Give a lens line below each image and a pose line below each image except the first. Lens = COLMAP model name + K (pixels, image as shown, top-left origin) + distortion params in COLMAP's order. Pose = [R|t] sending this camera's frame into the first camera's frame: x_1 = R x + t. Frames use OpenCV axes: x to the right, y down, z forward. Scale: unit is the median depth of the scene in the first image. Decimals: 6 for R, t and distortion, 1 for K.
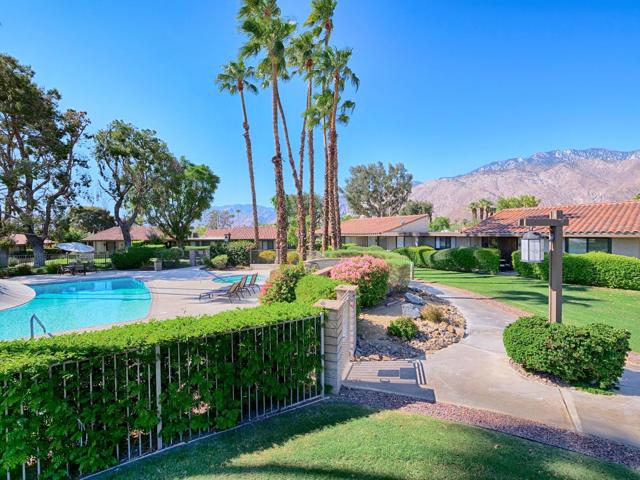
lens RADIAL K [[269.5, 0, 320.0], [0, 269.5, 240.0], [0, 0, 1]] dist [-0.001745, 0.000023]
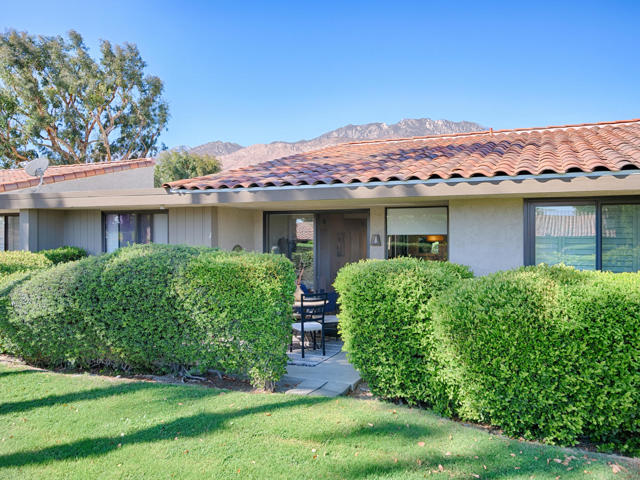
lens RADIAL K [[507.8, 0, 320.0], [0, 507.8, 240.0], [0, 0, 1]] dist [0.000023, -0.000176]
pose [[0.872515, 0.001938, 0.488583, 0.683530], [0.007292, 0.999829, -0.016989, 0.040209], [-0.488532, 0.018386, 0.872352, 0.898105]]
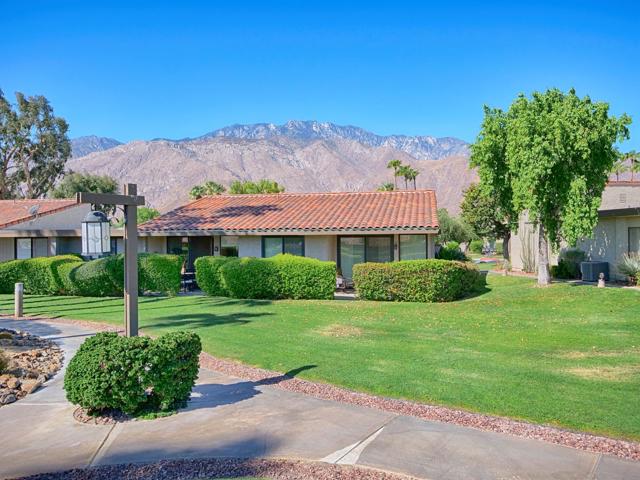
lens RADIAL K [[511.0, 0, 320.0], [0, 511.0, 240.0], [0, 0, 1]] dist [0.010670, 0.008322]
pose [[0.745745, -0.003469, 0.666222, 0.148089], [0.019237, 0.999682, -0.016328, 0.032956], [-0.665953, 0.024992, 0.745575, -0.163842]]
